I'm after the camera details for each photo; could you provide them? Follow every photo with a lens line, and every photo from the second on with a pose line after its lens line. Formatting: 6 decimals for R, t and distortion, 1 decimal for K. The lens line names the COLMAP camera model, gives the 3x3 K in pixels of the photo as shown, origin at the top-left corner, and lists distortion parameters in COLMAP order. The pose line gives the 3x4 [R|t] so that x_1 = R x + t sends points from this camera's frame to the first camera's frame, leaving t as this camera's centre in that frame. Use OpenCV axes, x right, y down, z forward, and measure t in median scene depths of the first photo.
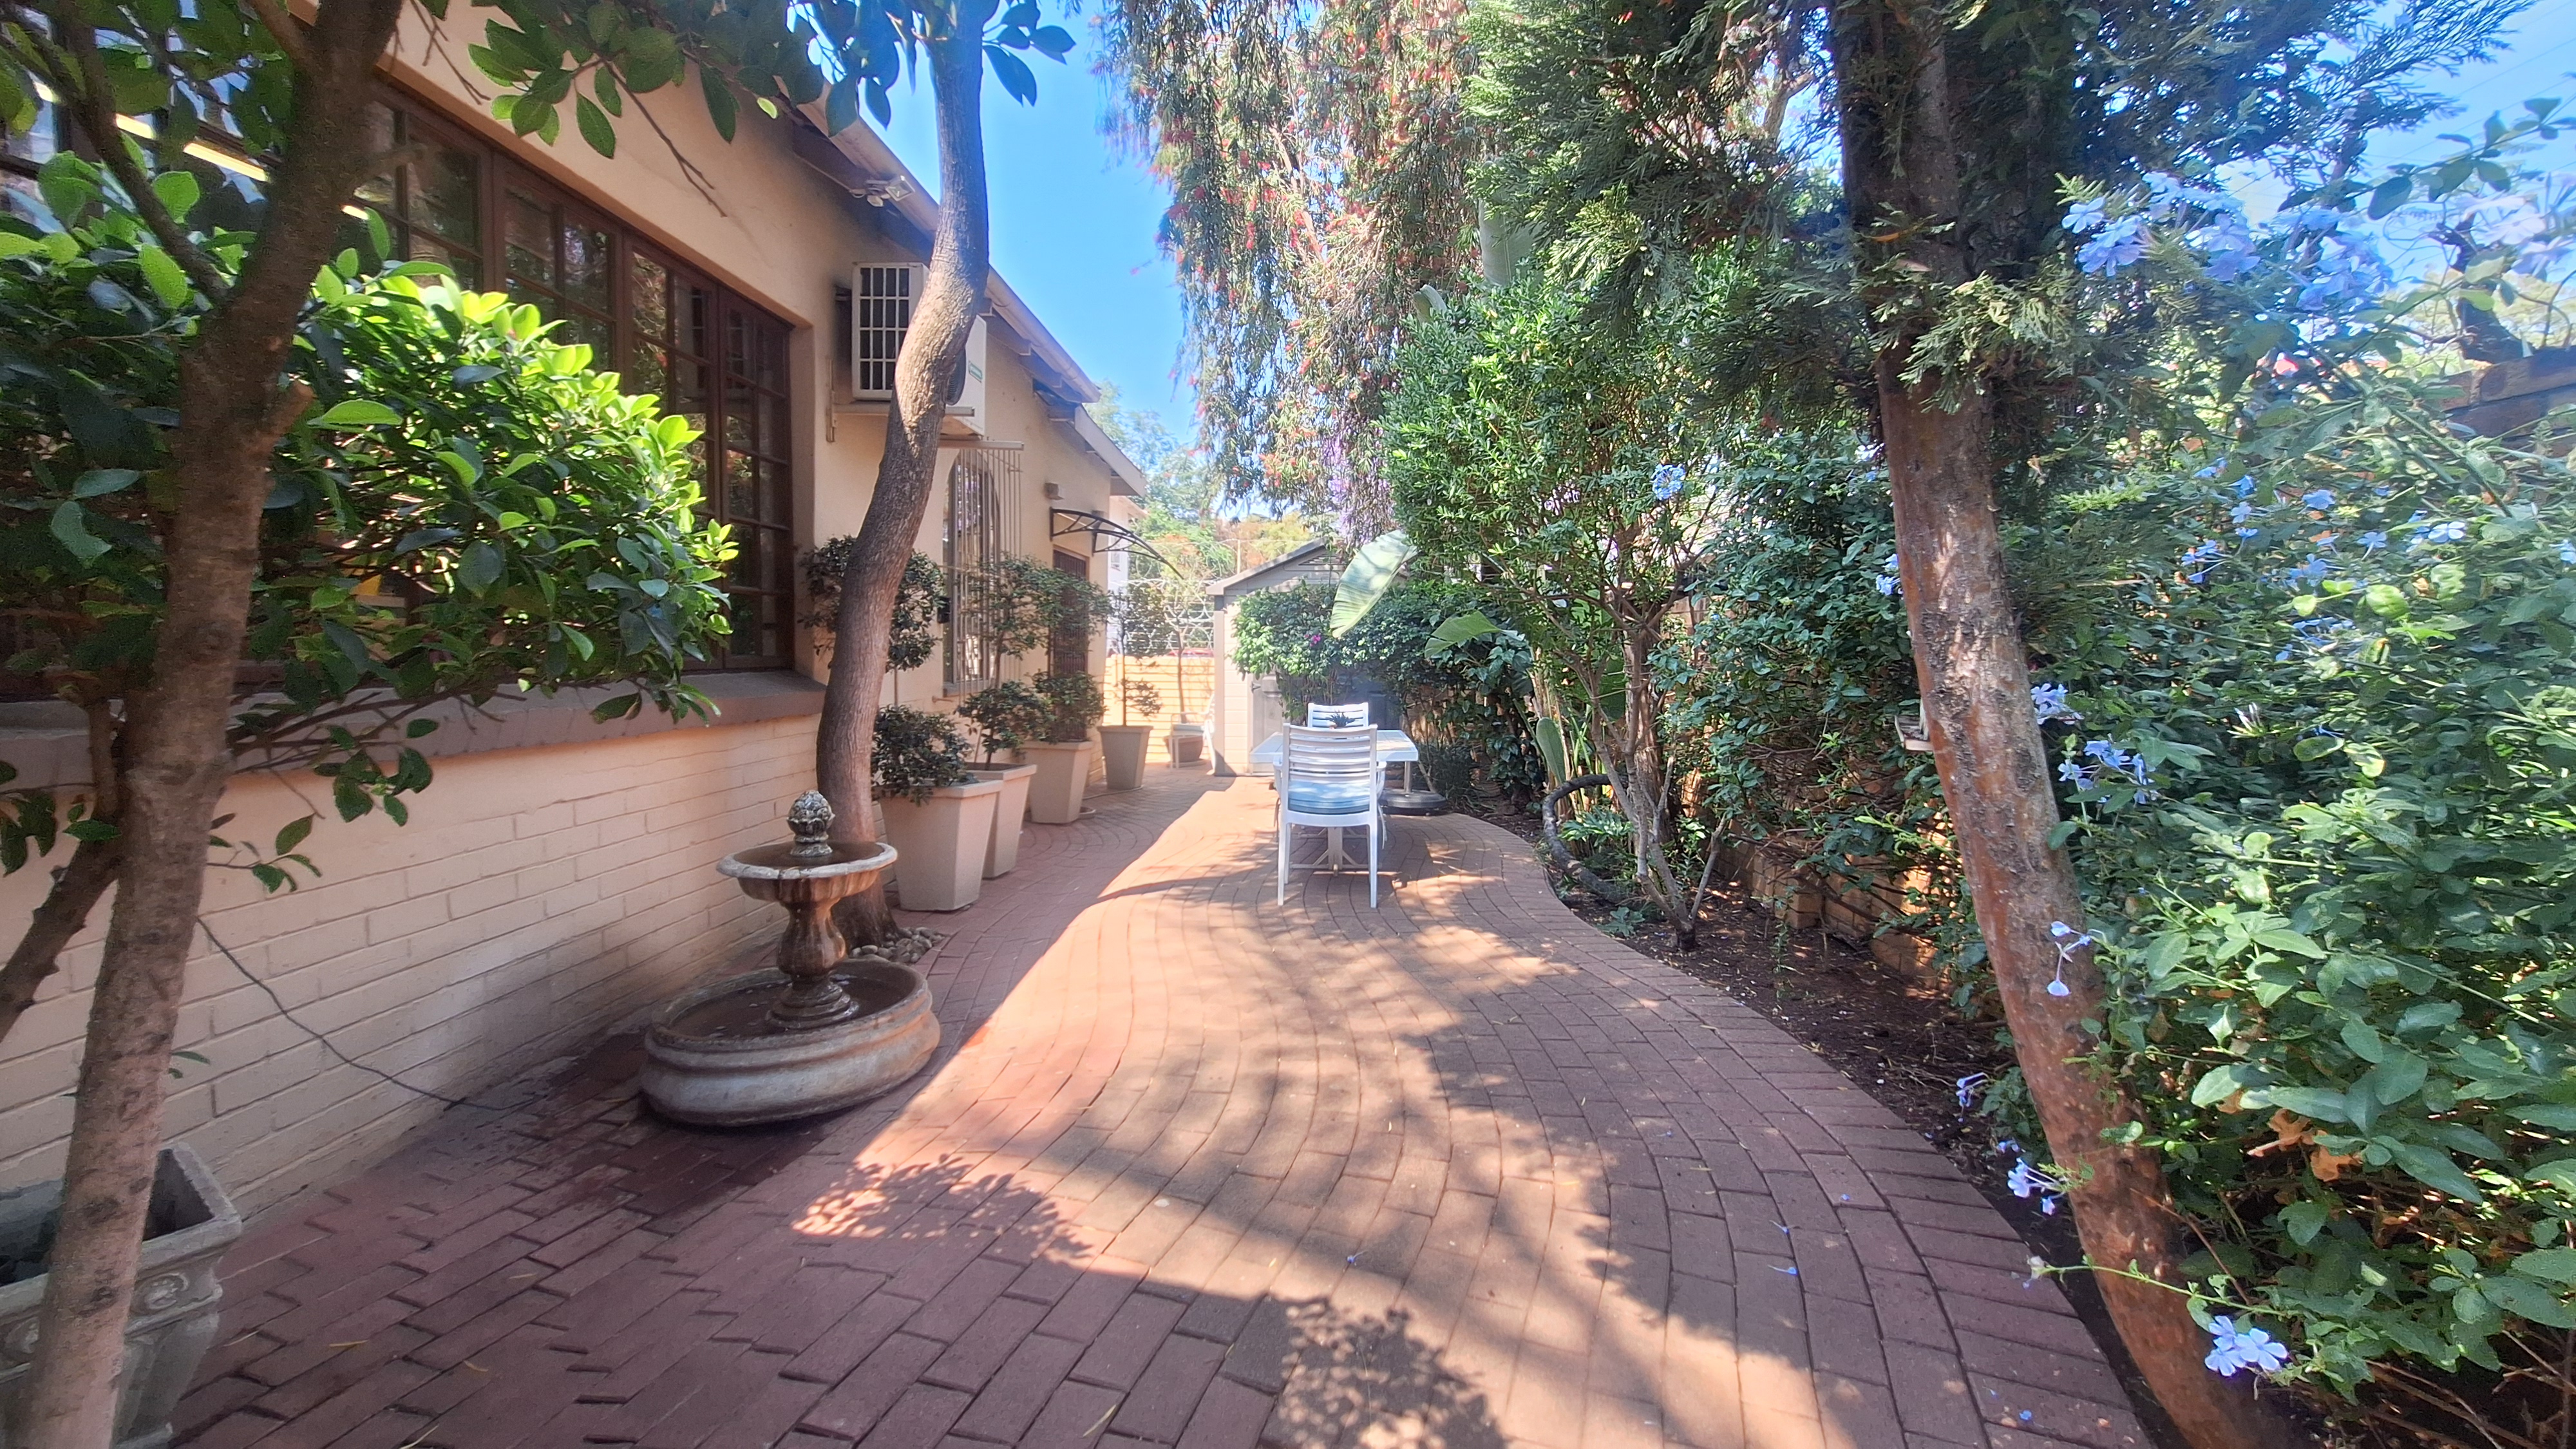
lens RADIAL K [[1017.6, 0, 1291.6], [0, 1017.6, 711.1], [0, 0, 1]] dist [-0.005301, 0.000682]
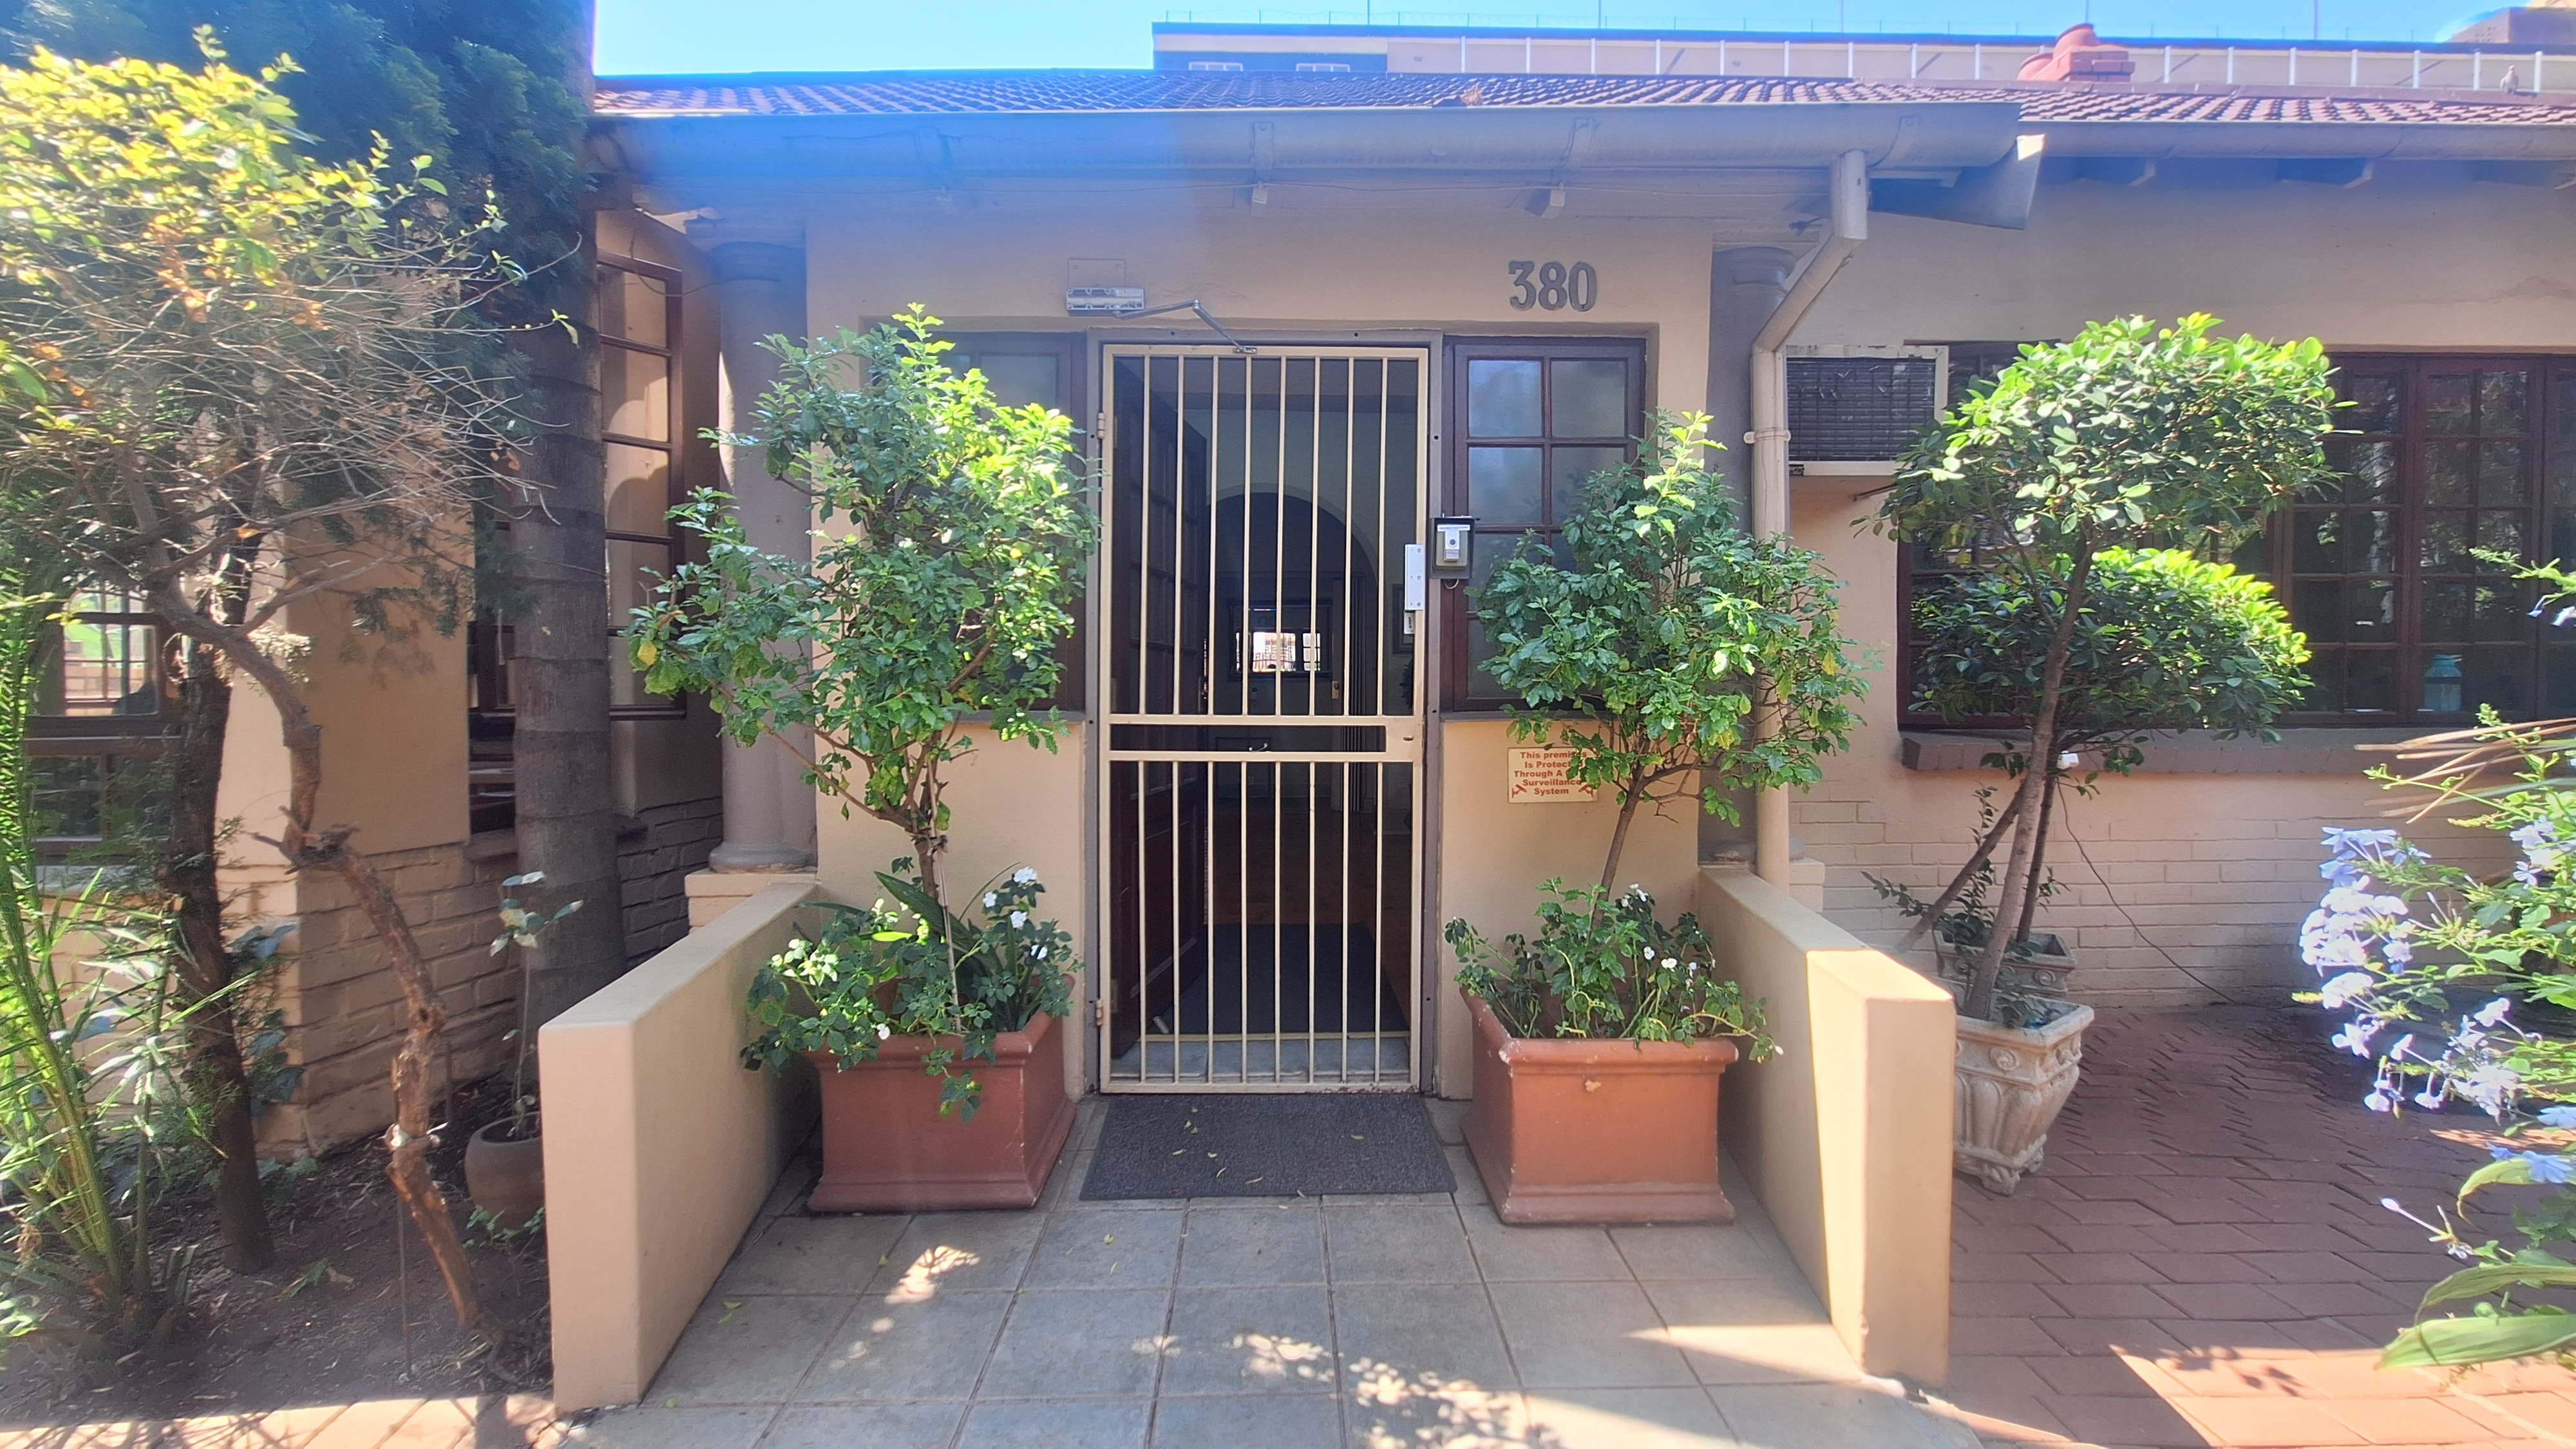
lens RADIAL K [[1017.6, 0, 1296.4], [0, 1017.6, 710.0], [0, 0, 1]] dist [-0.005301, 0.000682]
pose [[0.054730, 0.004711, -0.998490, 0.768349], [-0.056547, 0.998399, 0.001611, 0.029179], [0.996899, 0.056373, 0.054909, -0.609895]]
